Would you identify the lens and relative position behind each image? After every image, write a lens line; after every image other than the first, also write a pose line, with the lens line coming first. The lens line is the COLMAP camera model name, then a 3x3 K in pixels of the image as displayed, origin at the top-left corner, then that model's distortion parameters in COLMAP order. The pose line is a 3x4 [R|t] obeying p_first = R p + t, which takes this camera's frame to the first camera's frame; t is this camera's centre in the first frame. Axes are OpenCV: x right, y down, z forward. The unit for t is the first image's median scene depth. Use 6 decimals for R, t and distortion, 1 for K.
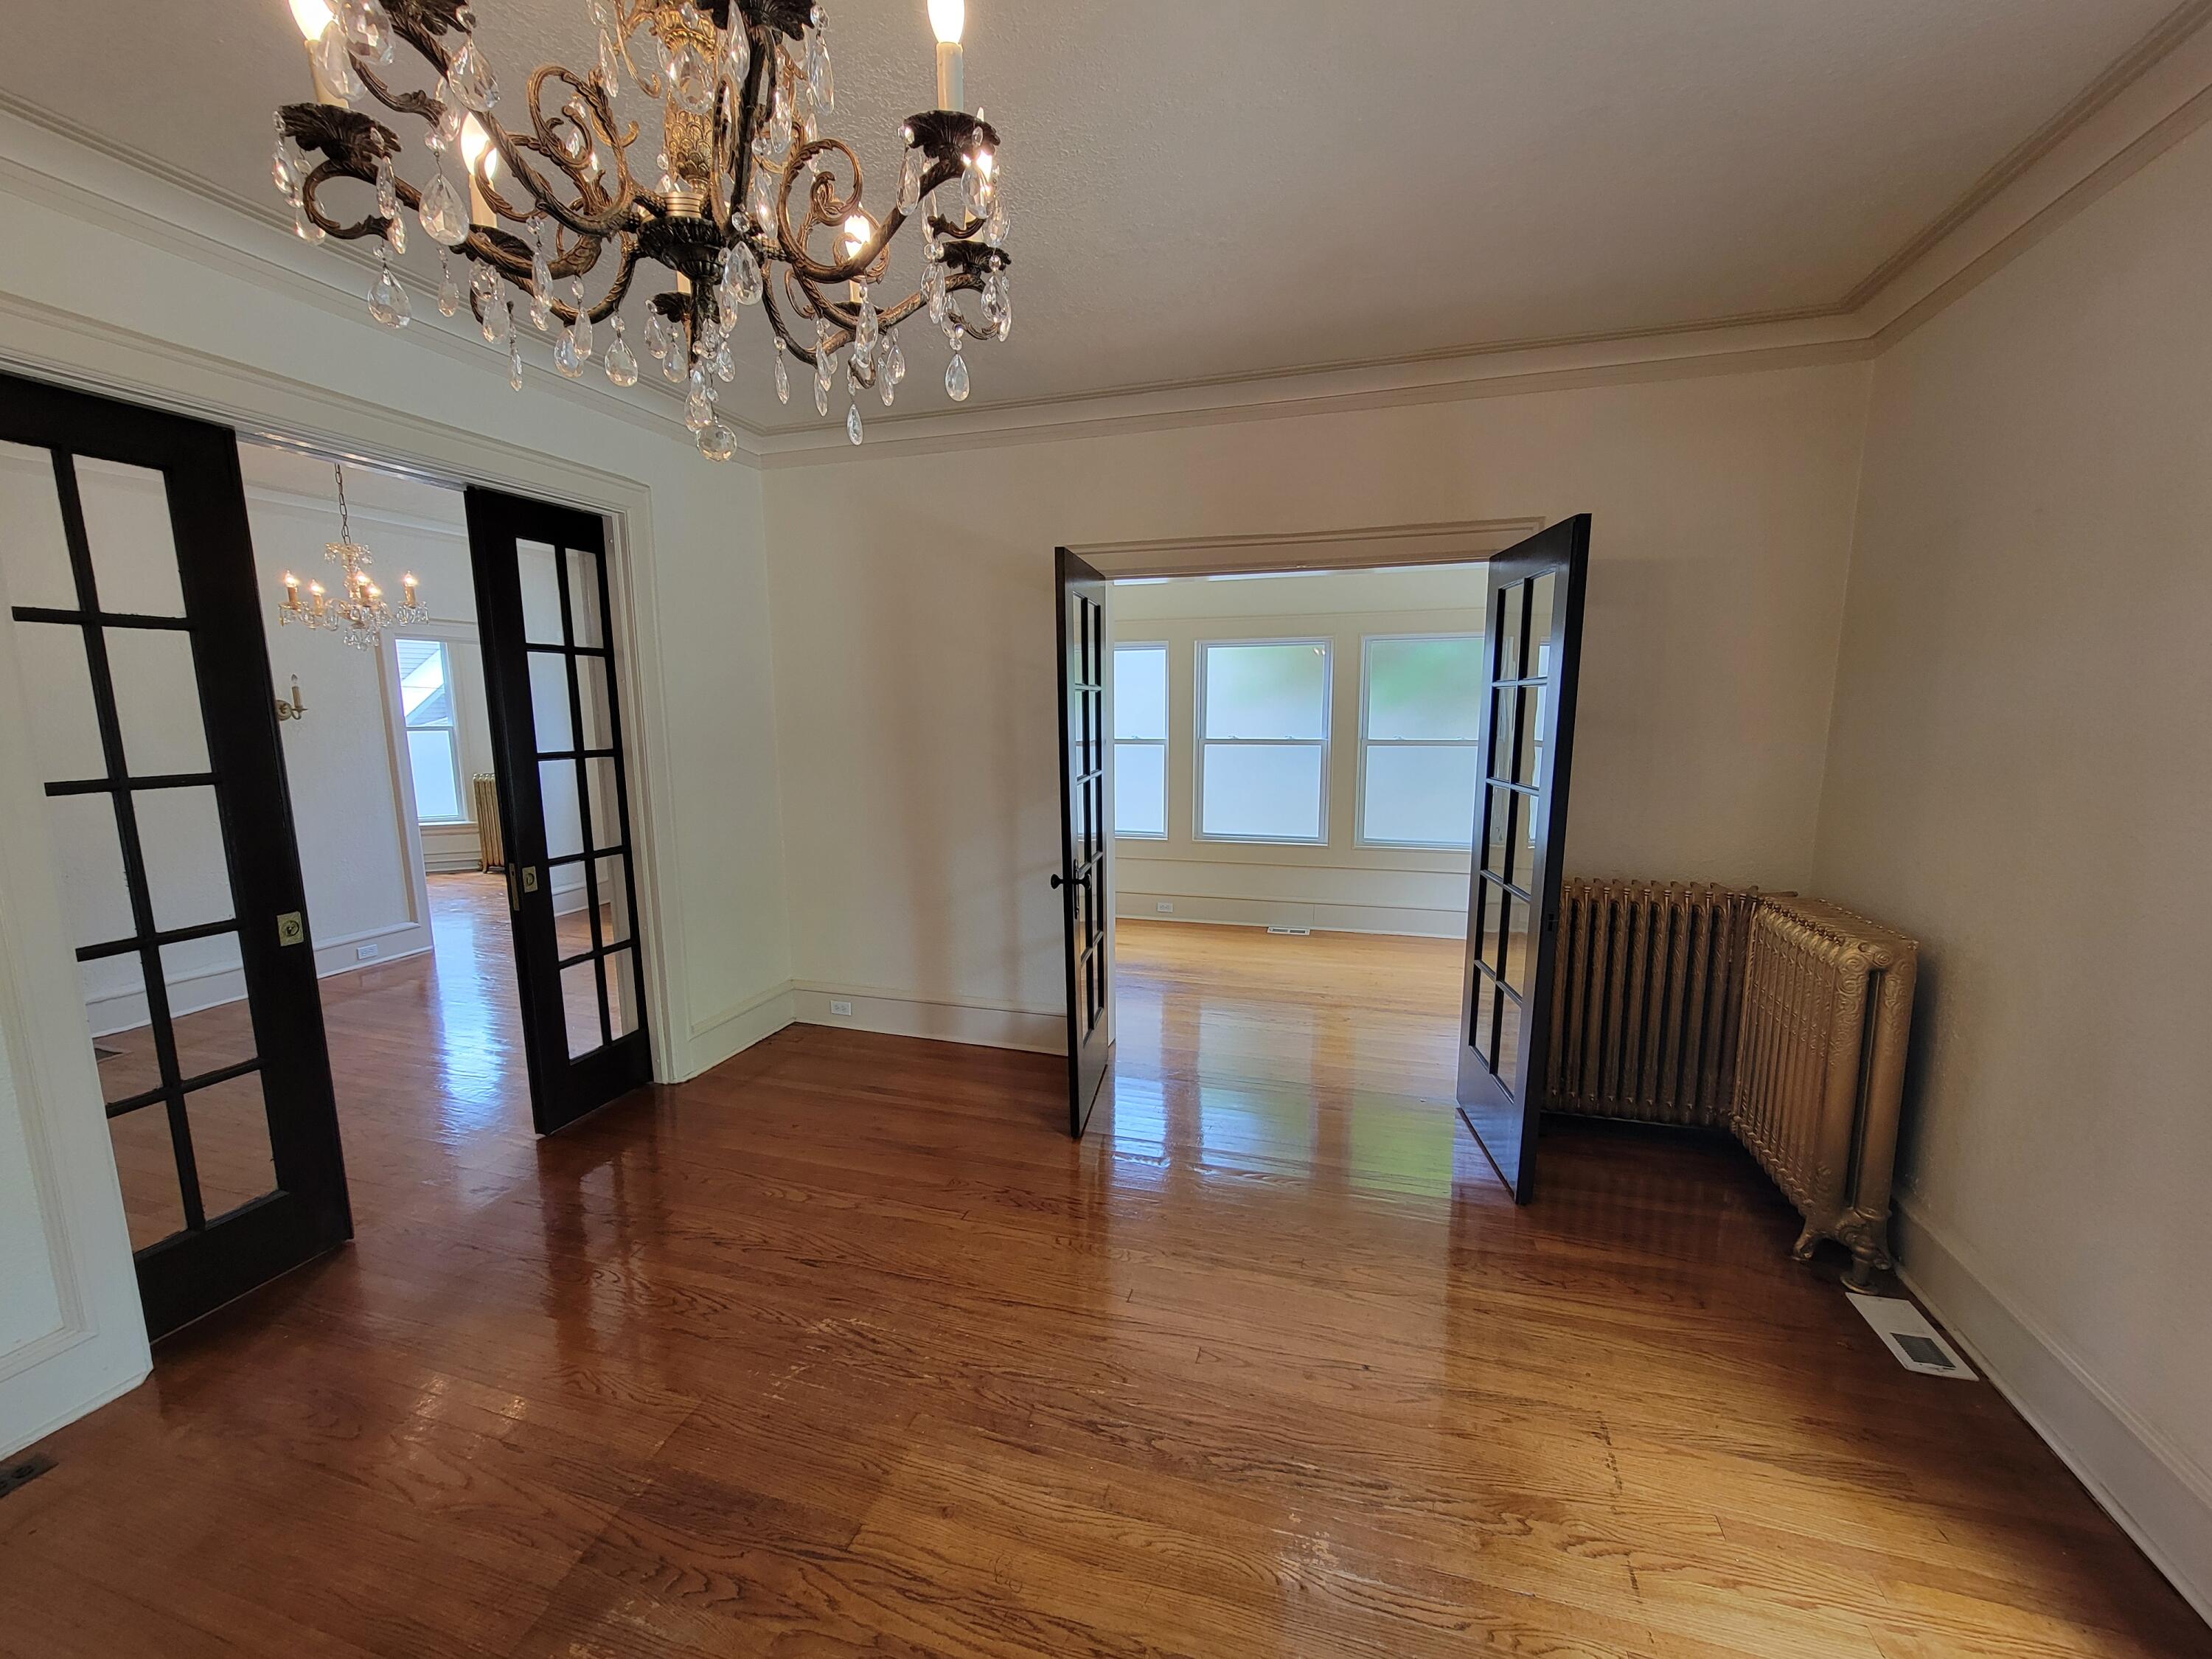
lens RADIAL K [[904.9, 0, 1092.0], [0, 904.9, 846.5], [0, 0, 1]] dist [-0.006932, 0.003873]
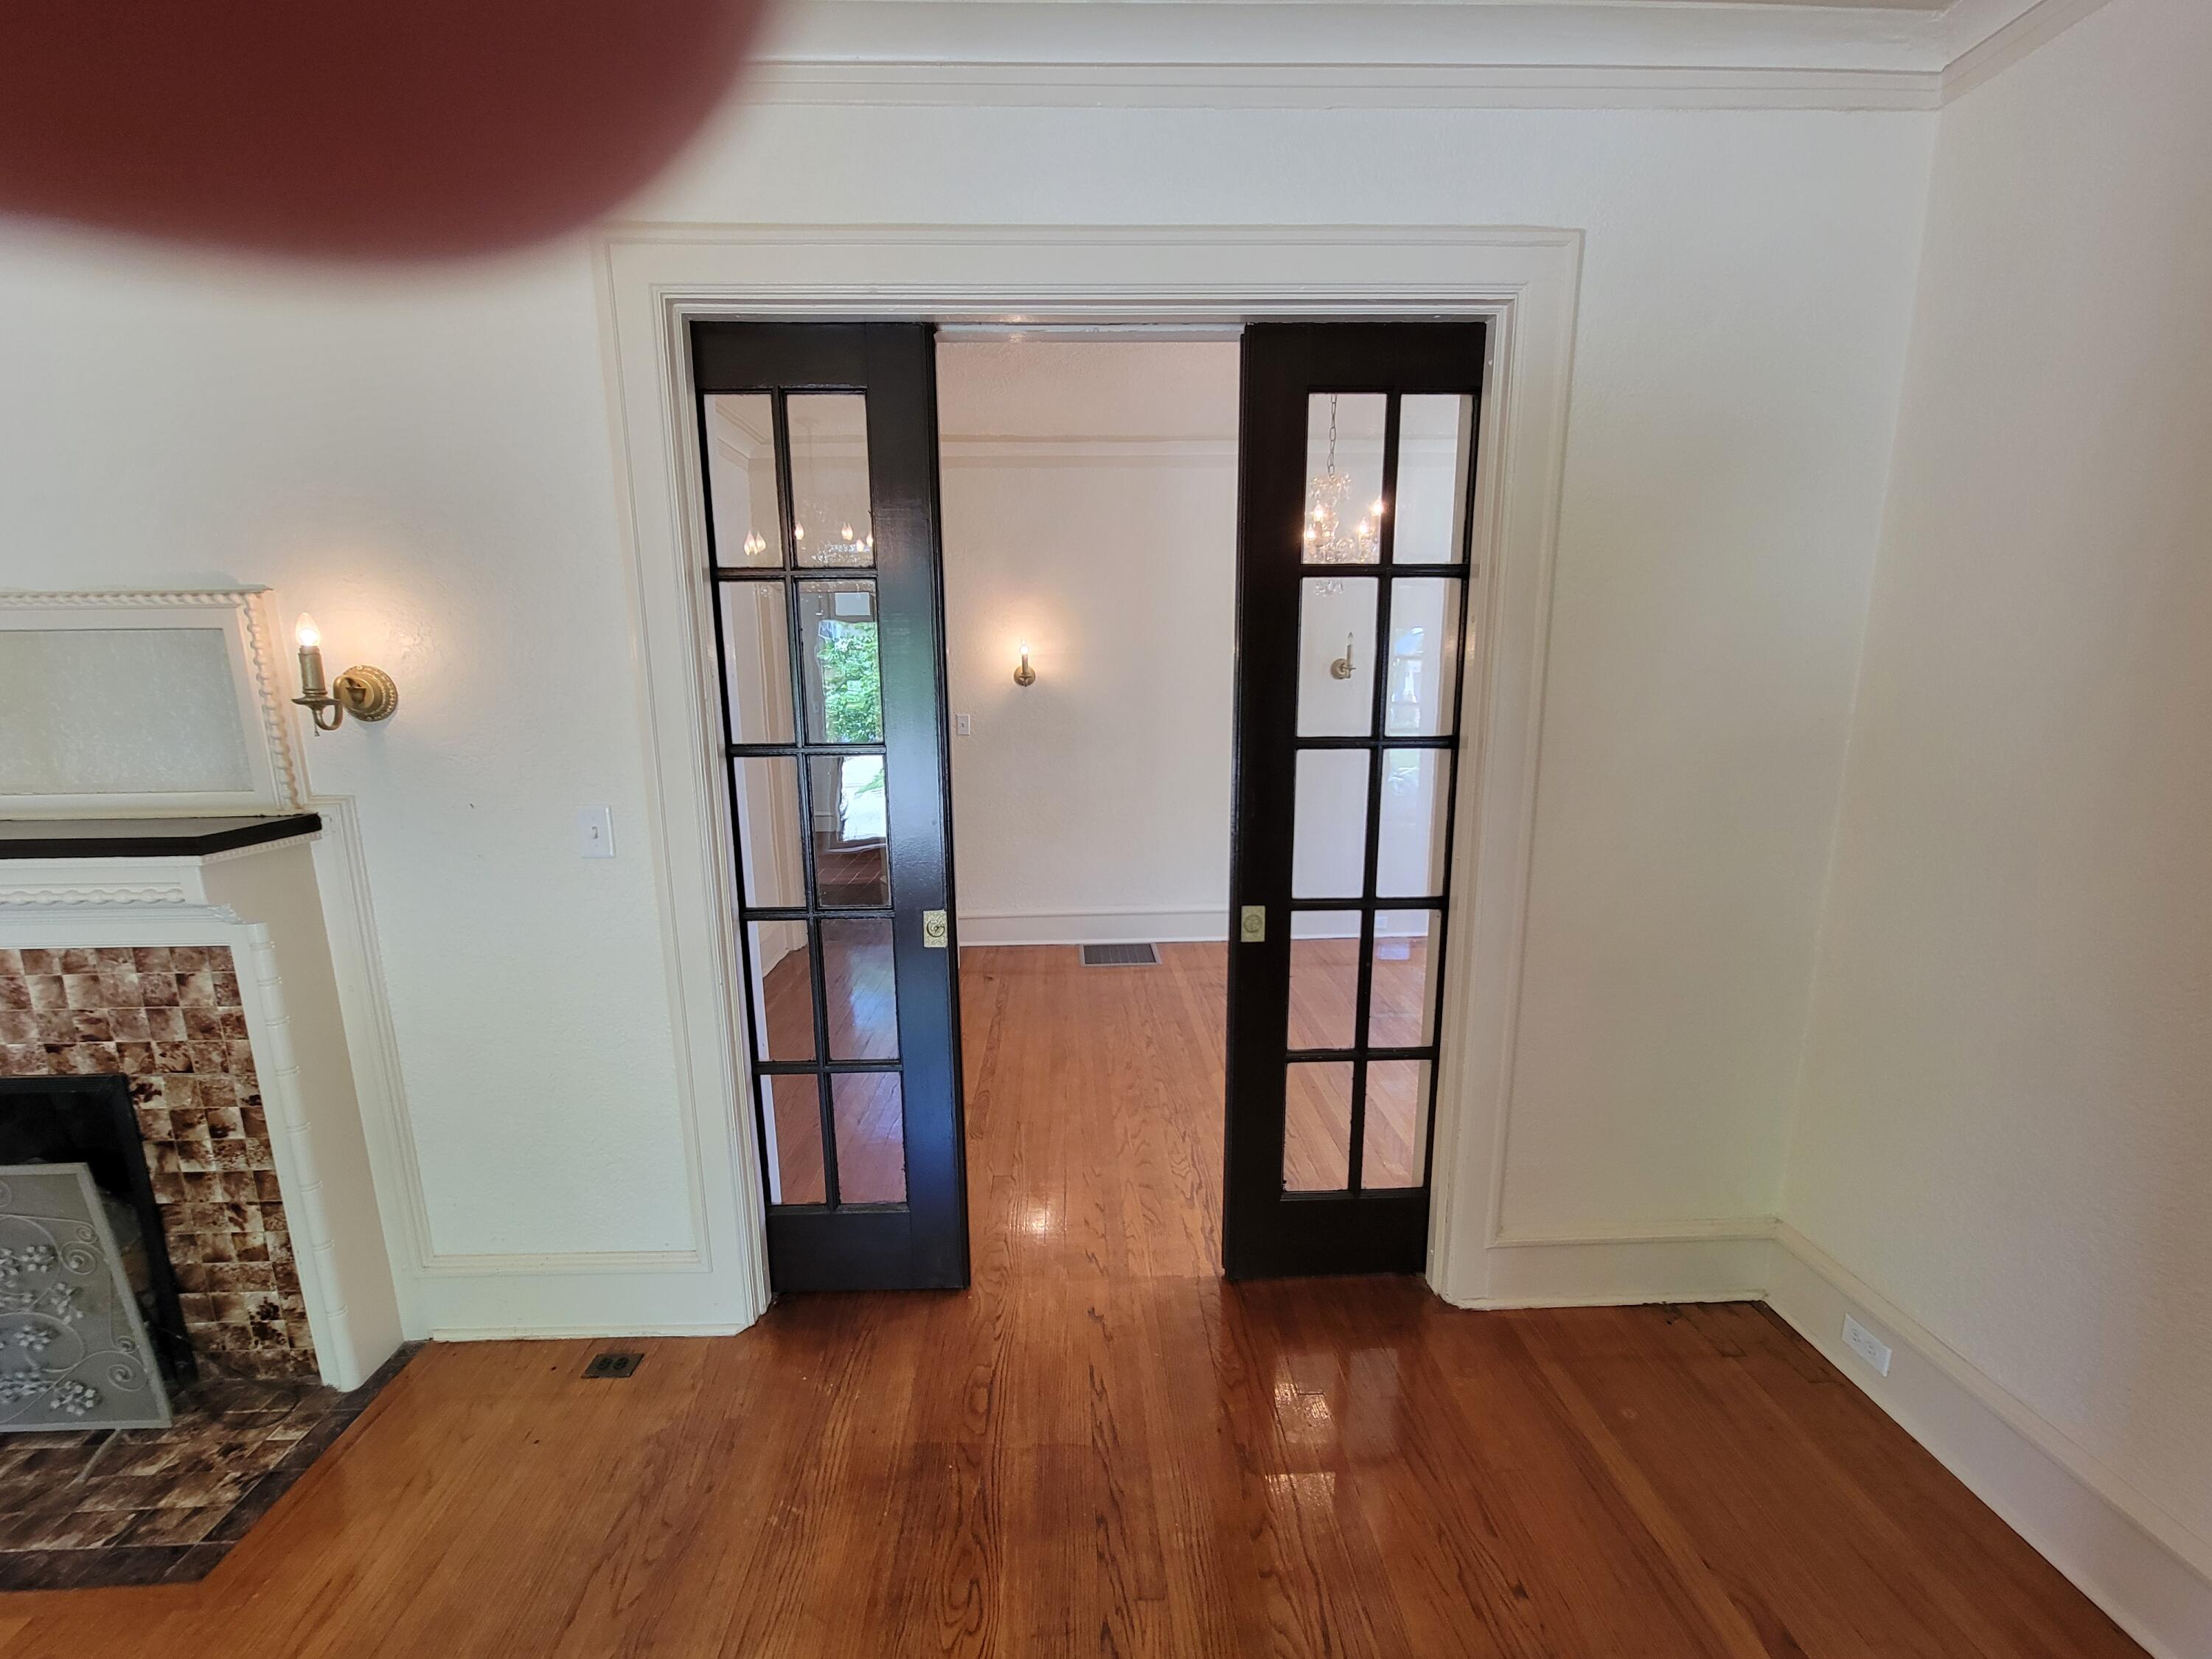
lens RADIAL K [[904.9, 0, 1092.0], [0, 904.9, 846.5], [0, 0, 1]] dist [-0.006932, 0.003873]
pose [[0.328595, 0.180302, -0.927101, -0.048013], [-0.138732, 0.980176, 0.141453, -0.099639], [0.934226, 0.082138, 0.347095, 0.657226]]
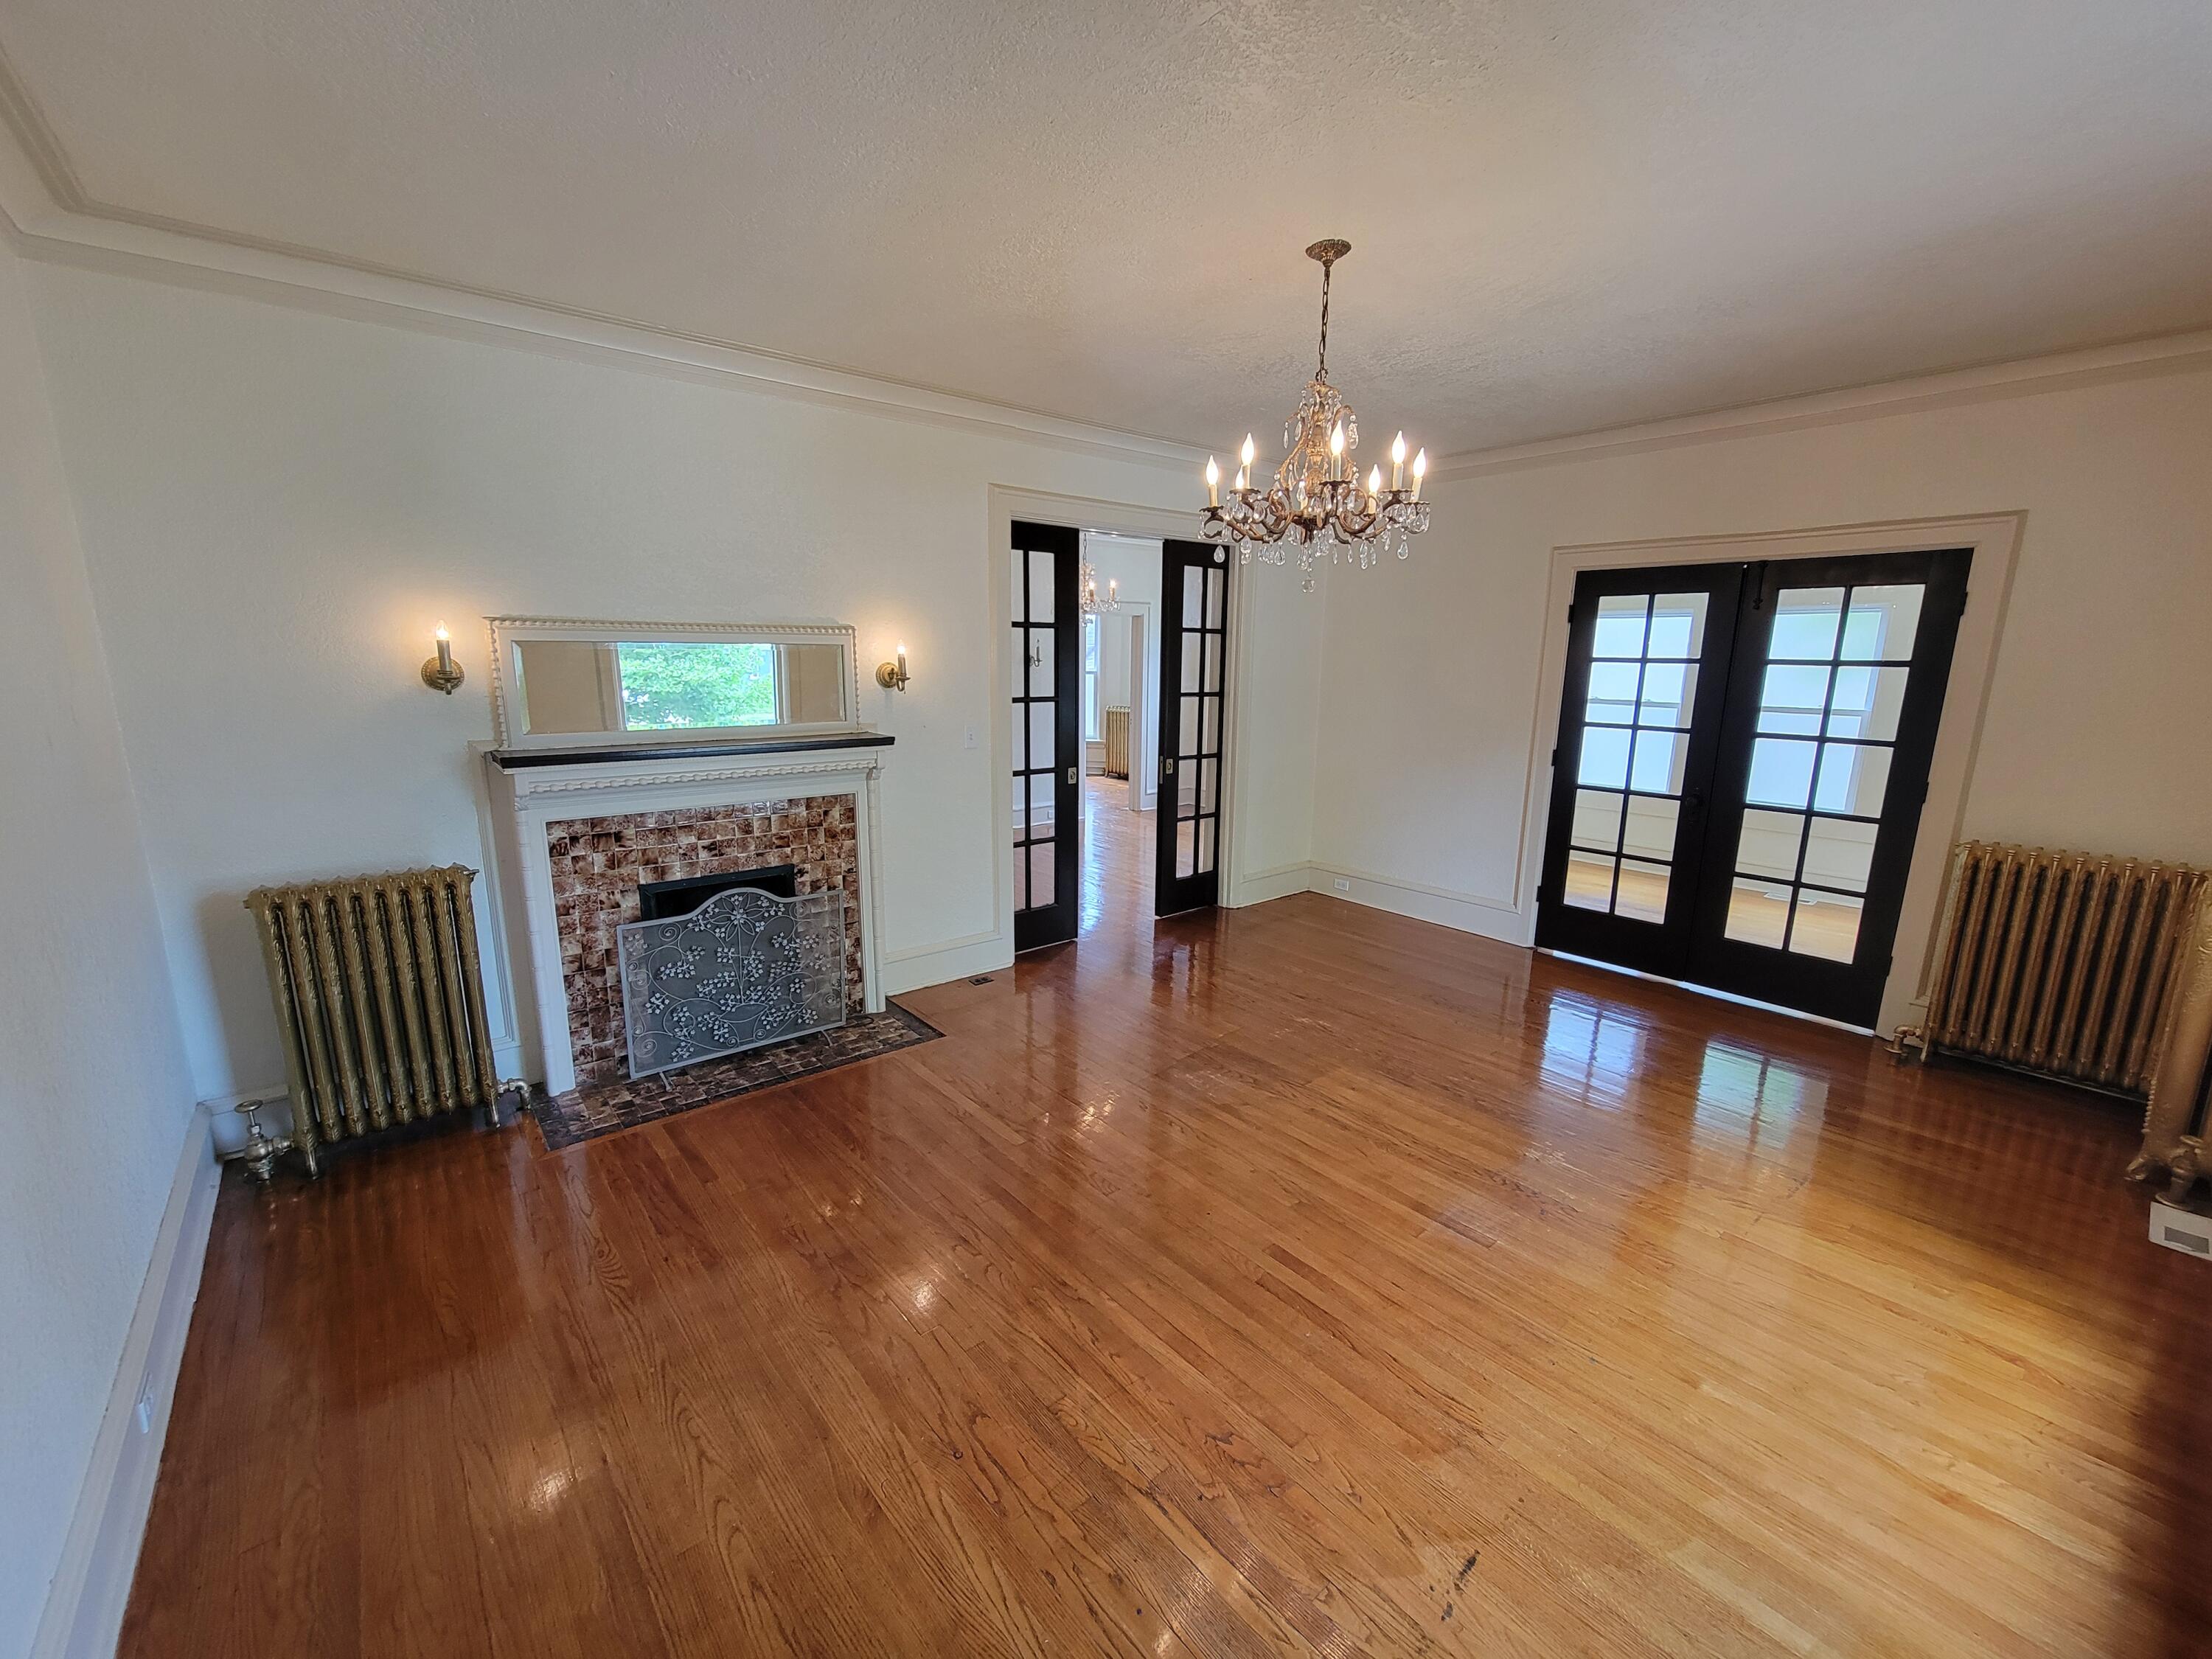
lens RADIAL K [[904.9, 0, 1092.0], [0, 904.9, 846.5], [0, 0, 1]] dist [-0.006932, 0.003873]
pose [[0.837019, 0.128007, -0.531990, 0.190458], [-0.099453, 0.991647, 0.082134, 0.061311], [0.538060, -0.015840, 0.842758, -0.537027]]
